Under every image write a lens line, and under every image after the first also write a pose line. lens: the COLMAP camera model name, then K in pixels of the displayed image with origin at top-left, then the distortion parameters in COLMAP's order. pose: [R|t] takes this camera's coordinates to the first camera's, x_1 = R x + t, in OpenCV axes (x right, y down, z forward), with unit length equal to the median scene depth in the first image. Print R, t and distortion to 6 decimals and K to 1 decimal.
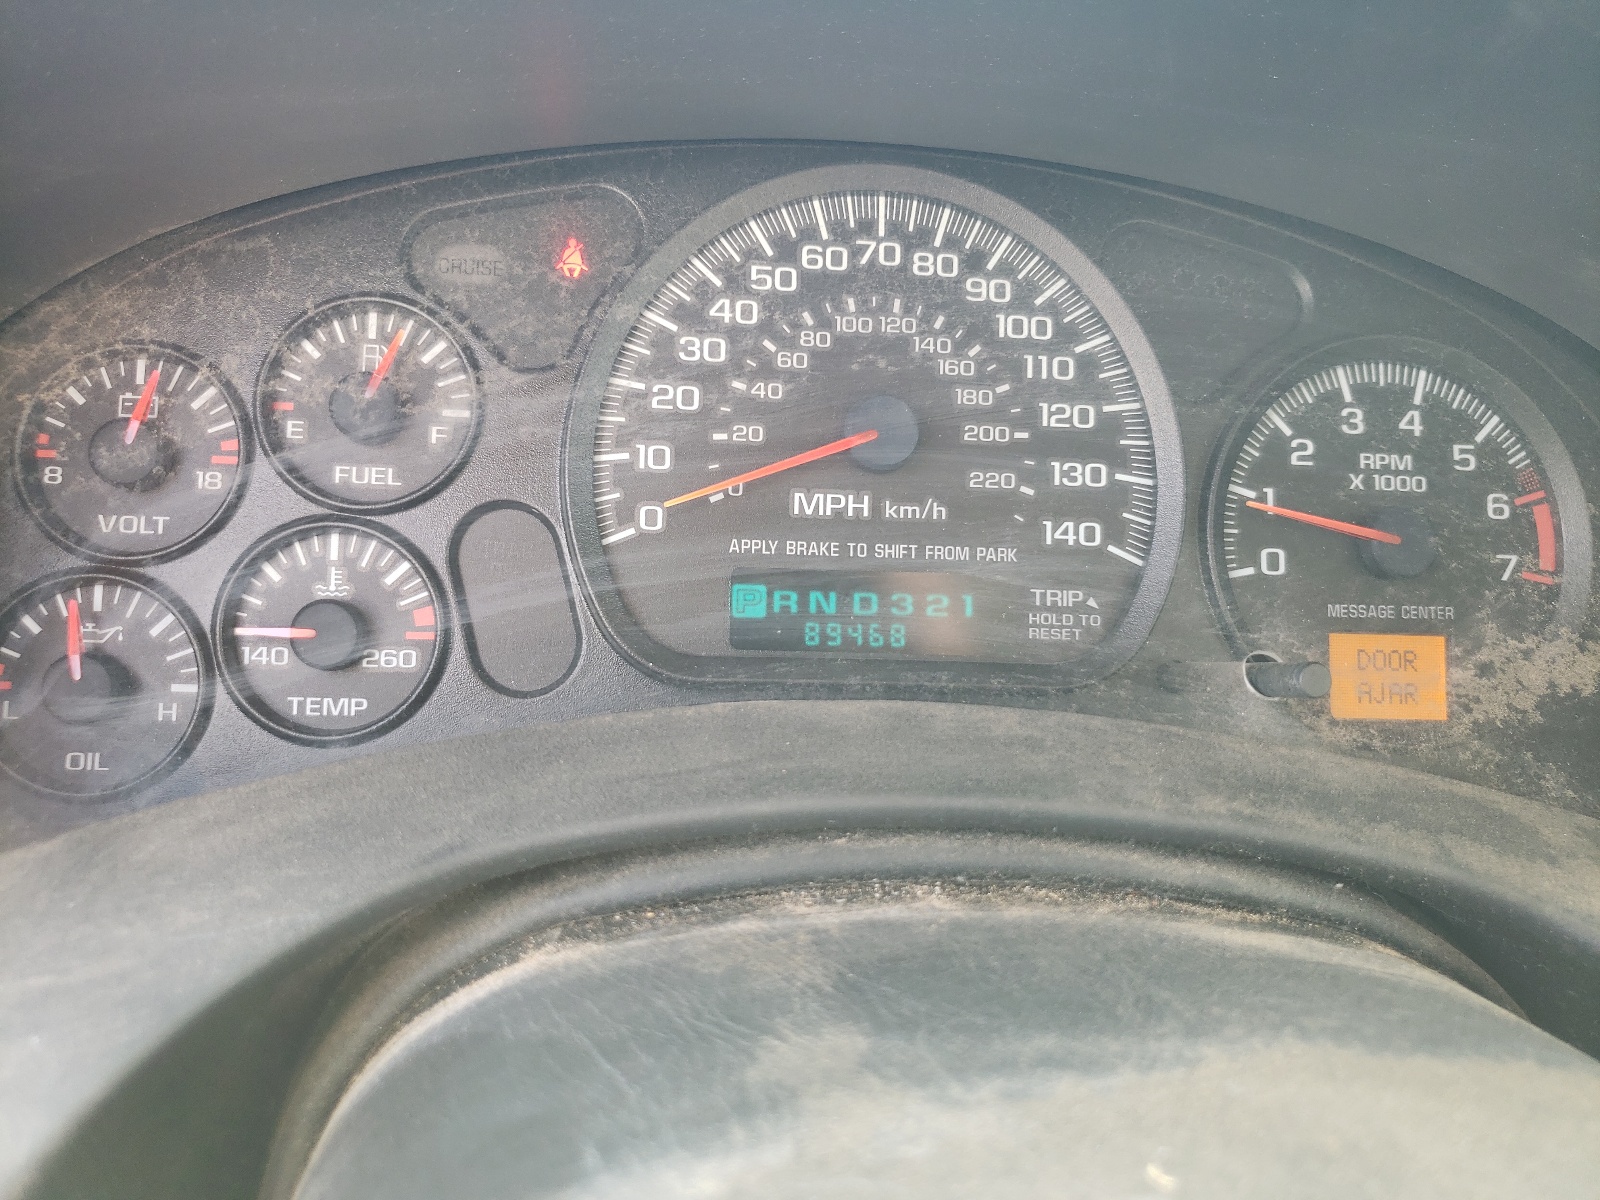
lens RADIAL K [[1214.6, 0, 800.3], [0, 1214.6, 600.0], [0, 0, 1]] dist [-0.000802, -0.001063]
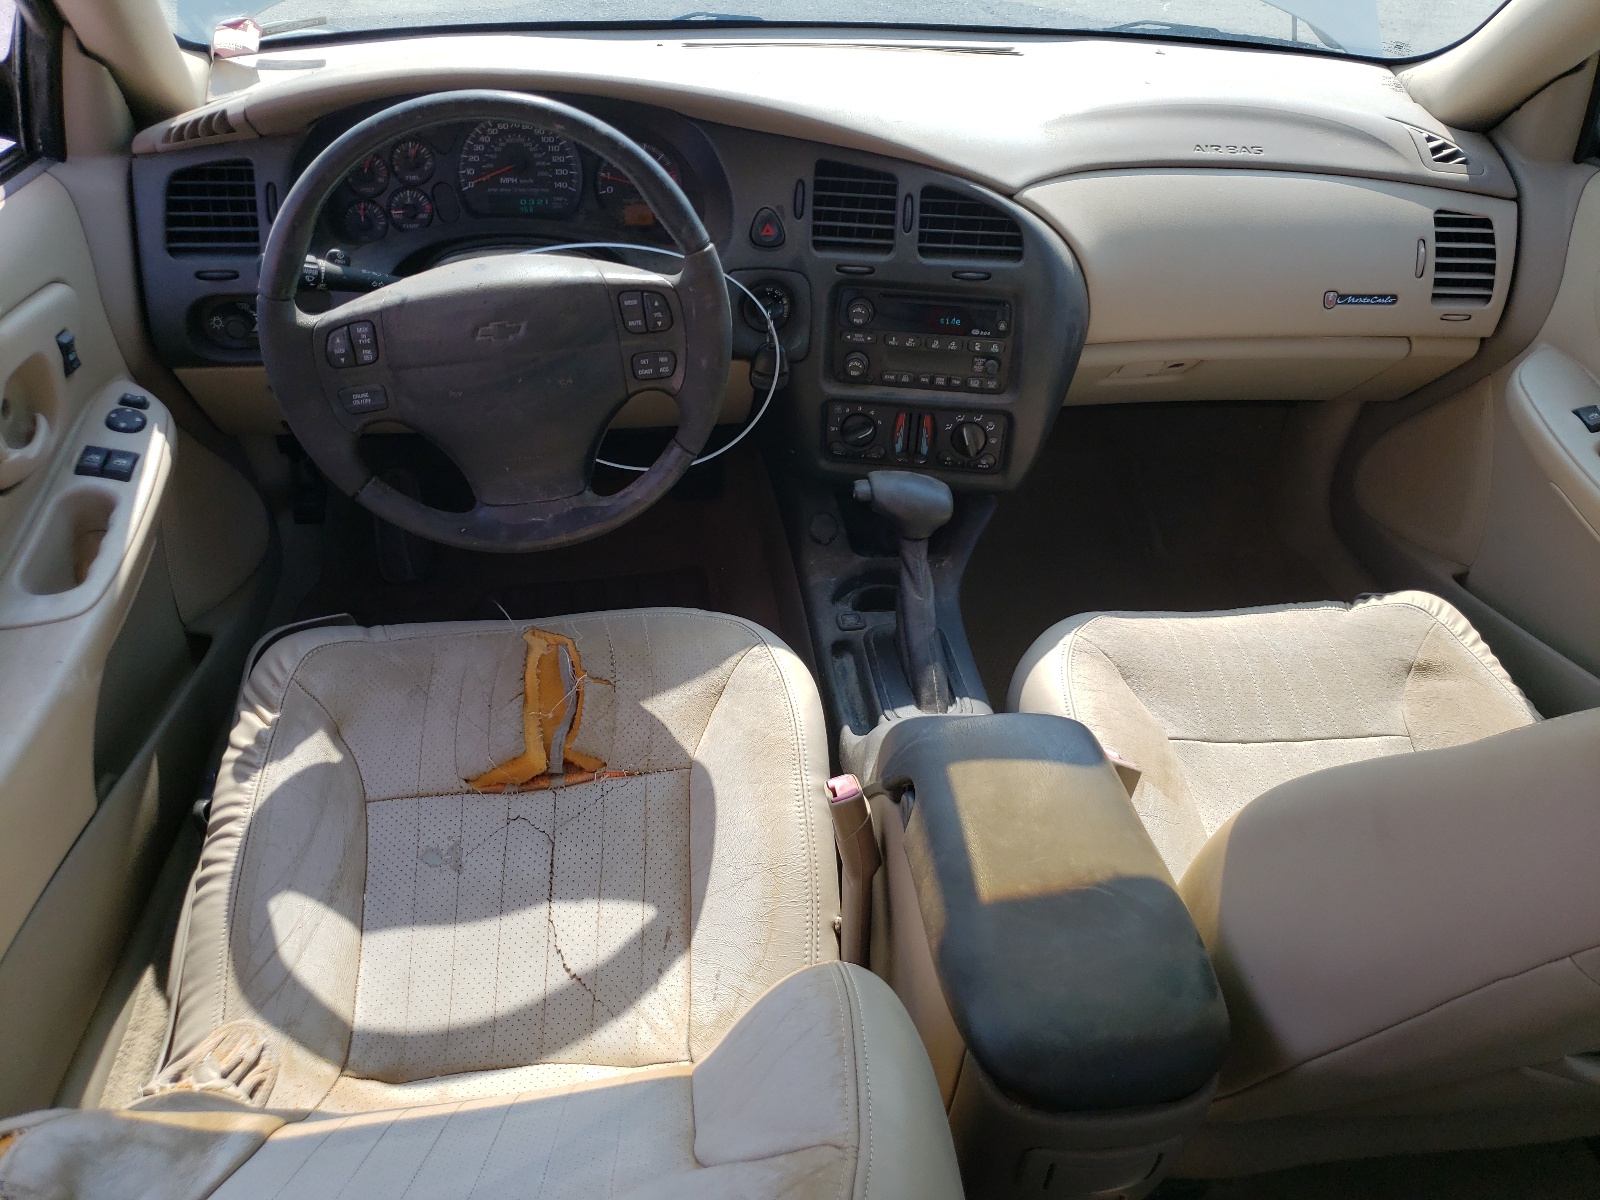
lens RADIAL K [[1214.6, 0, 800.2], [0, 1214.6, 599.1], [0, 0, 1]] dist [-0.000802, -0.001063]
pose [[0.998479, -0.046546, 0.029553, 0.983352], [0.037717, 0.967599, 0.249660, 0.379867], [-0.040216, -0.248166, 0.967882, -4.238515]]
